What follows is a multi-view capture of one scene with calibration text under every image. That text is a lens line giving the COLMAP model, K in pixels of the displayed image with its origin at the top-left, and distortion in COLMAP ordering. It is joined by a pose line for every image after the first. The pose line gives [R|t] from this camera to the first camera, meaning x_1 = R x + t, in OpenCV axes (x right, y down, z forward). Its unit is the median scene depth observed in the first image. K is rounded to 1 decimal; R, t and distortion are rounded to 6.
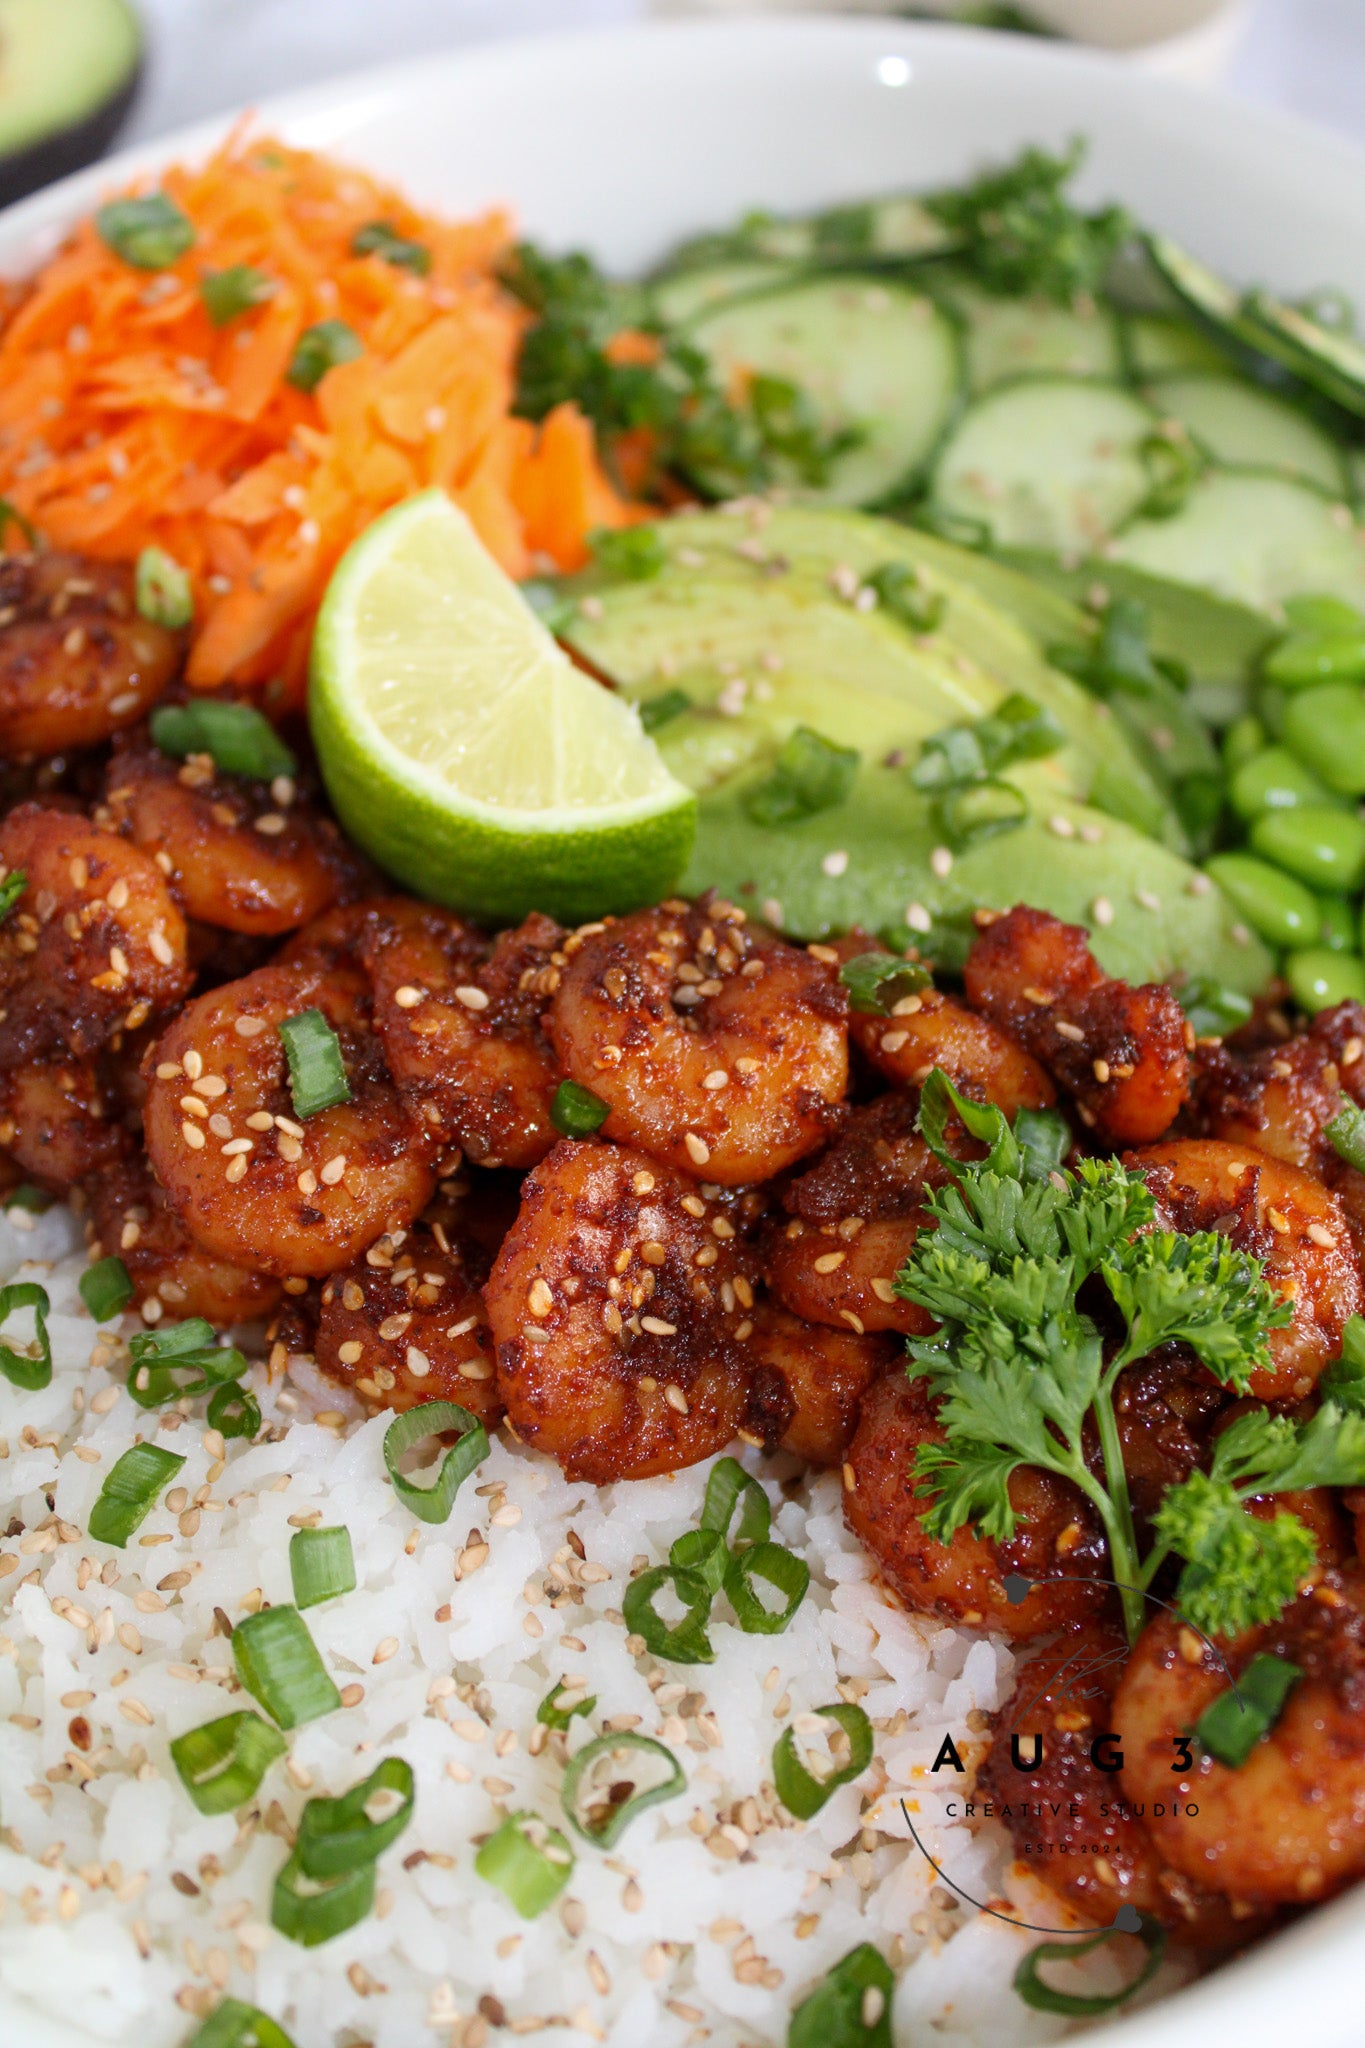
lens RADIAL K [[2605.6, 0, 690.8], [0, 2605.6, 1026.2], [0, 0, 1]] dist [-0.048705, 0.000000]
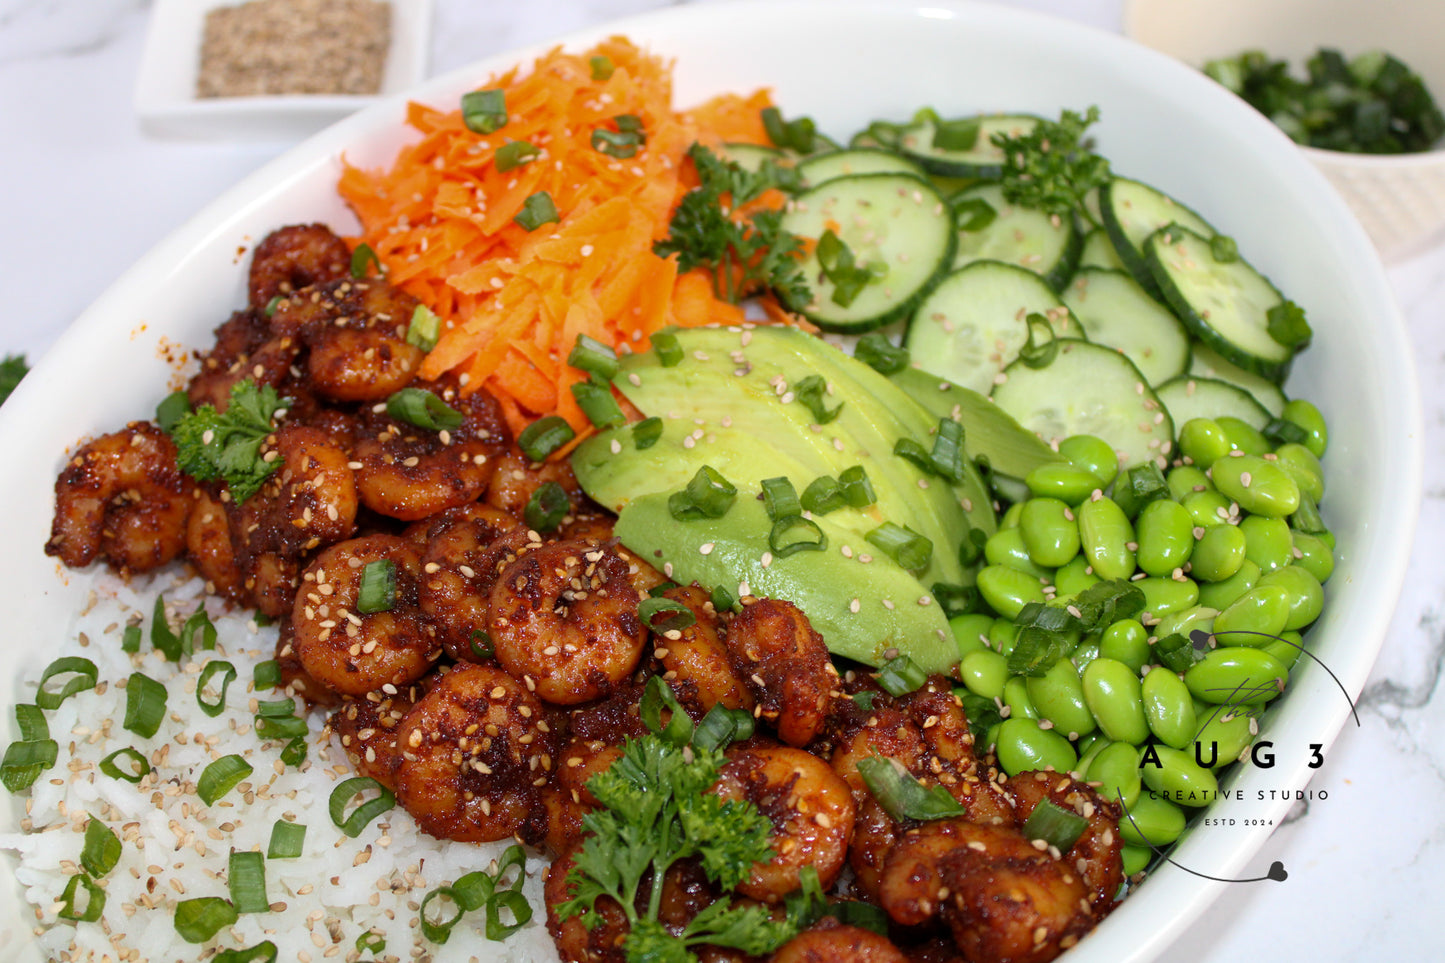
lens RADIAL K [[1890.4, 0, 719.0], [0, 1890.4, 470.1], [0, 0, 1]] dist [-0.038797, 0.000000]
pose [[0.928196, 0.221724, -0.298817, 0.511740], [-0.216923, 0.974928, 0.049590, -0.205909], [0.302320, 0.018791, 0.953021, -0.284529]]
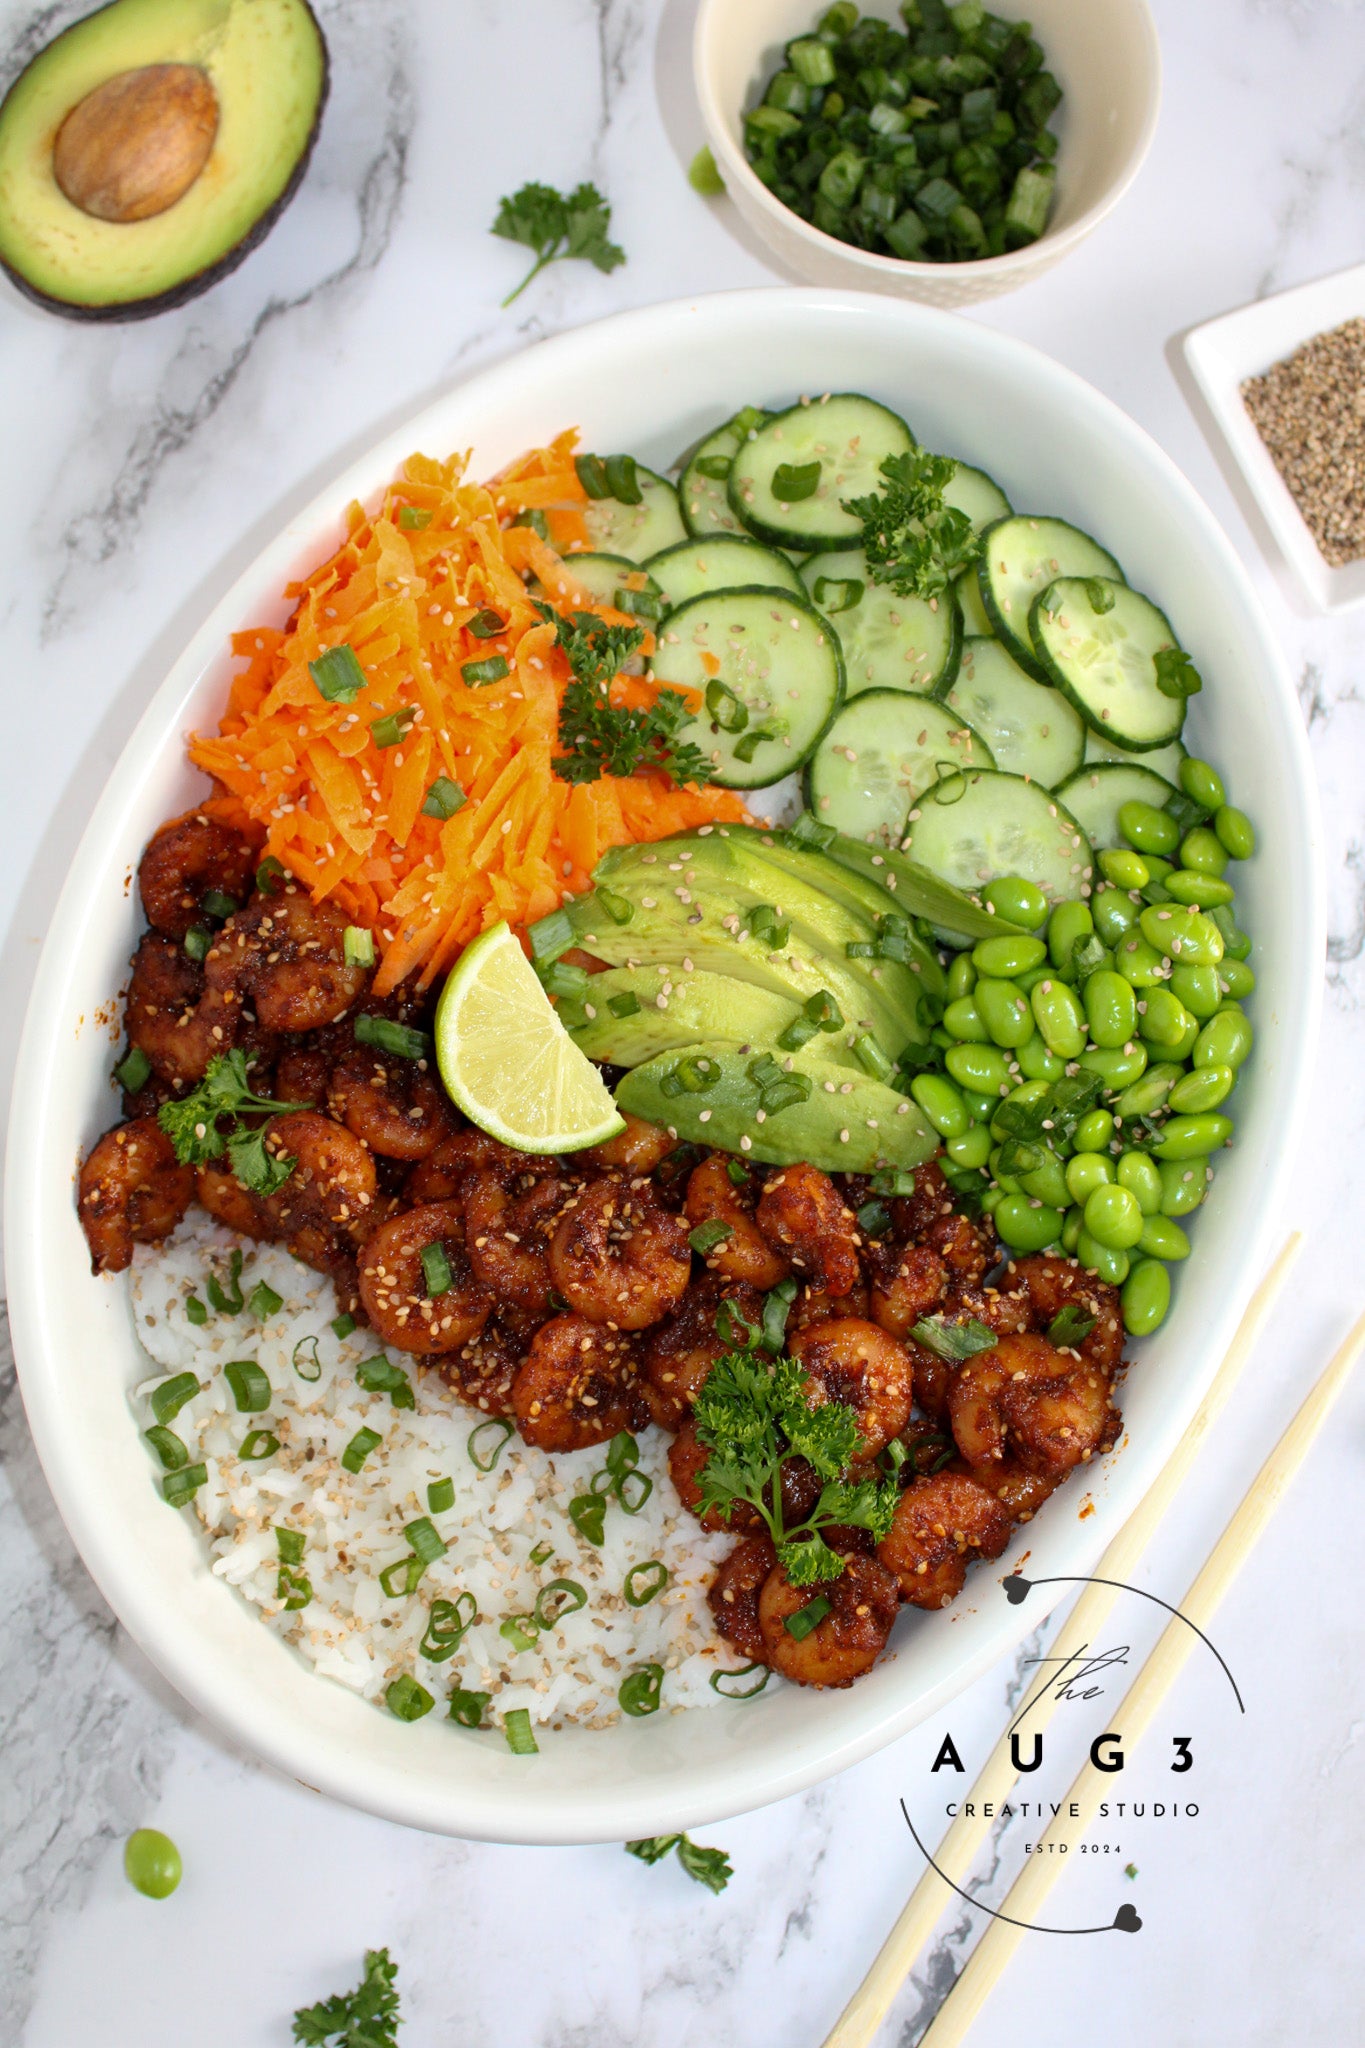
lens RADIAL K [[2381.1, 0, 692.6], [0, 2381.1, 1031.0], [0, 0, 1]] dist [-0.074032, 0.000000]
pose [[0.995840, 0.083848, -0.035654, 0.119764], [-0.049559, 0.826830, 0.560264, -1.275707], [0.076457, -0.556166, 0.827547, -0.501352]]
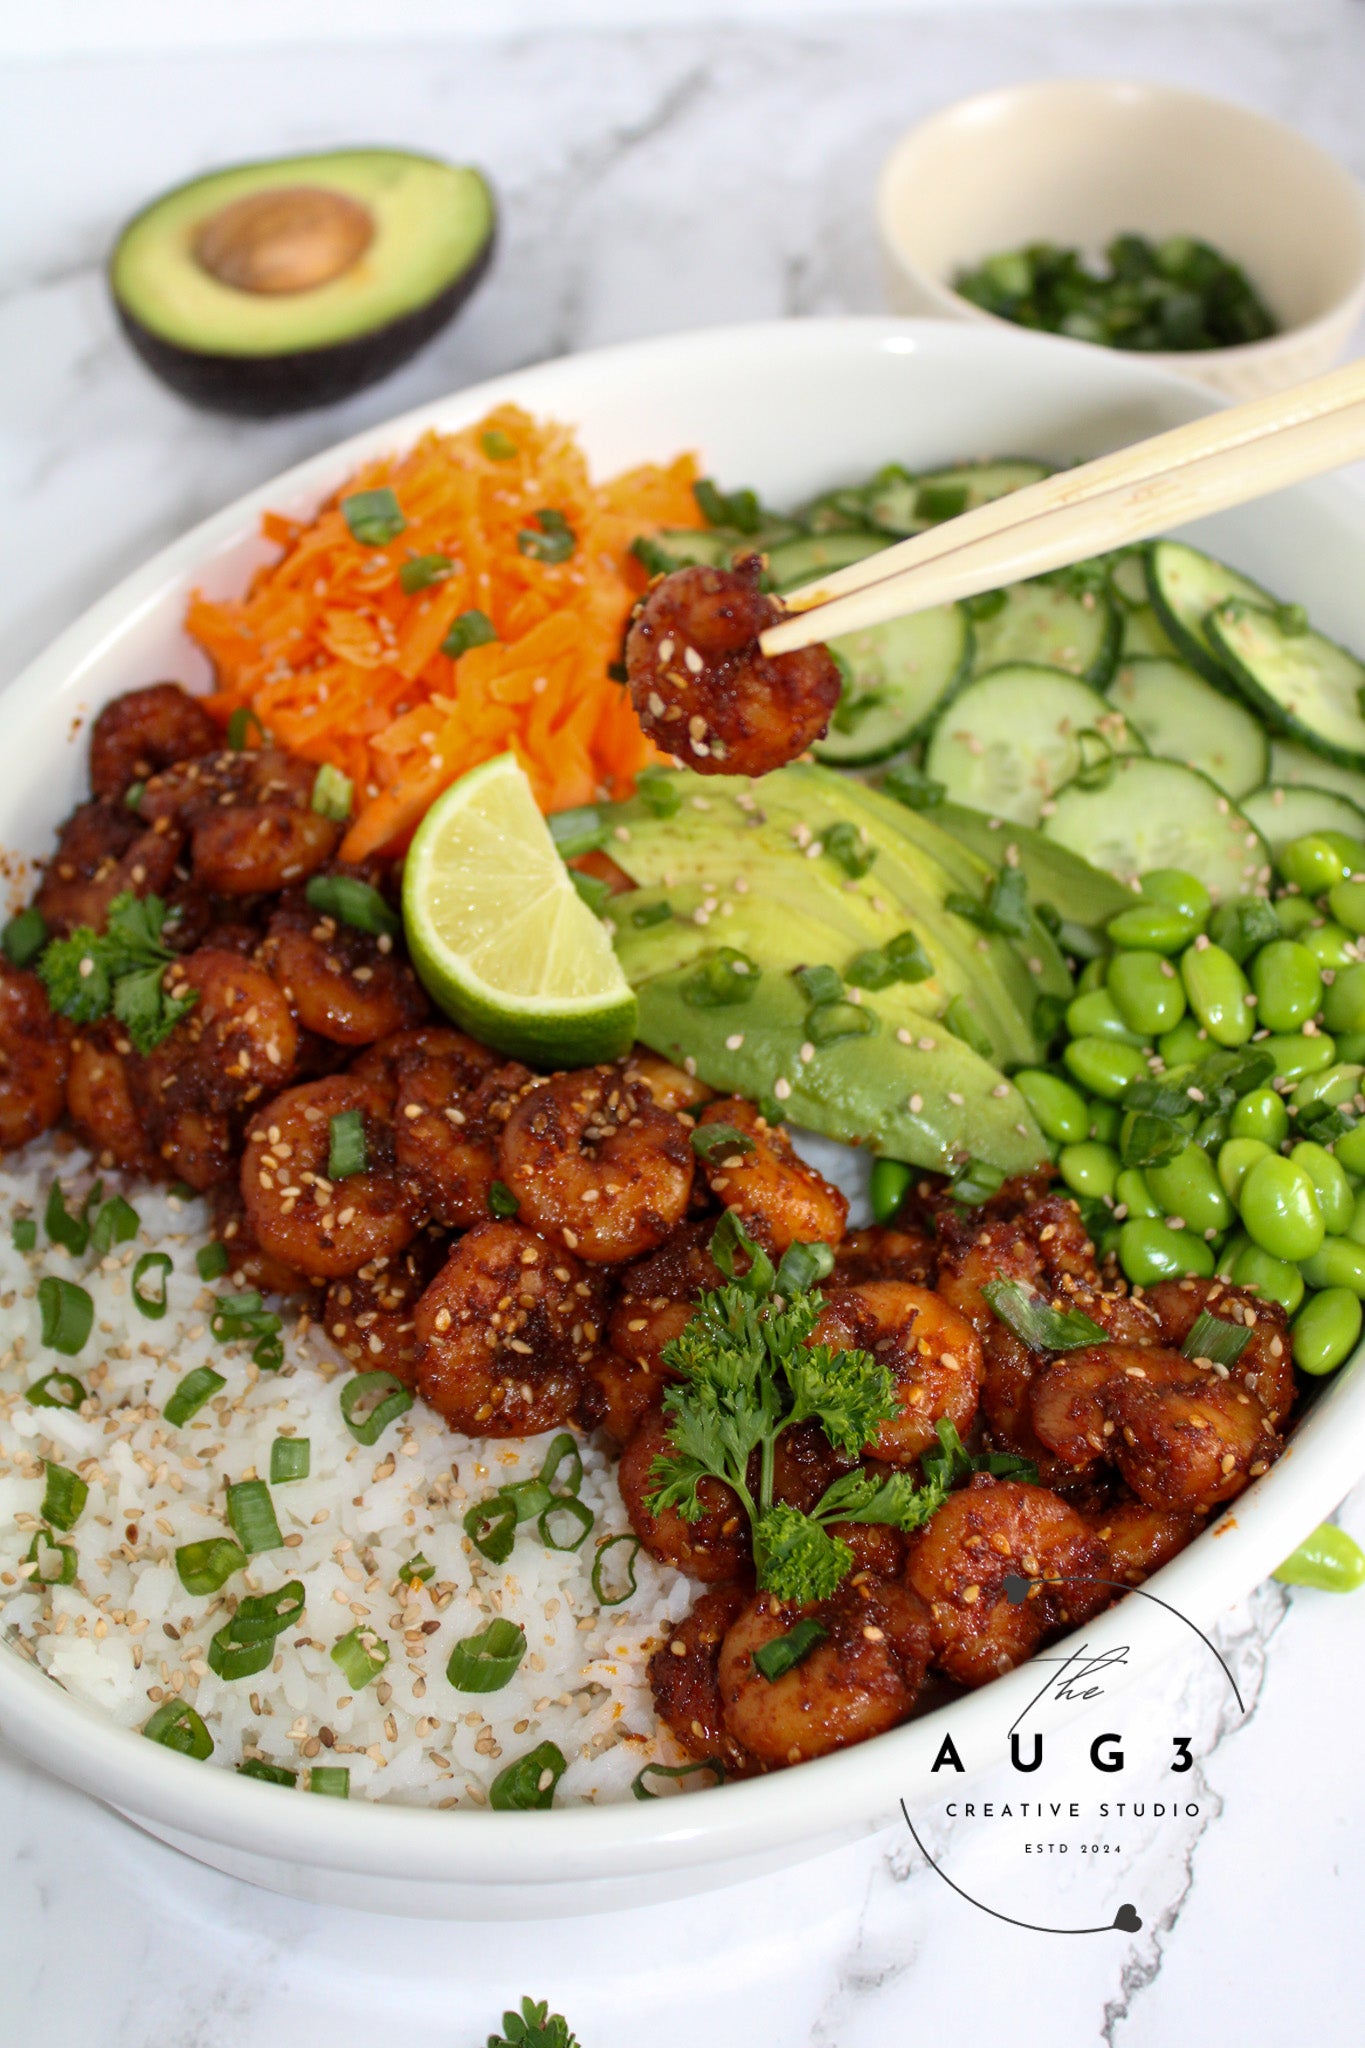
lens RADIAL K [[2679.3, 0, 679.6], [0, 2679.3, 1034.4], [0, 0, 1]] dist [-0.038797, 0.000000]
pose [[0.971361, 0.145845, -0.187582, 0.352115], [-0.132963, 0.987921, 0.079581, -0.211736], [0.196923, -0.052361, 0.979020, -0.557800]]
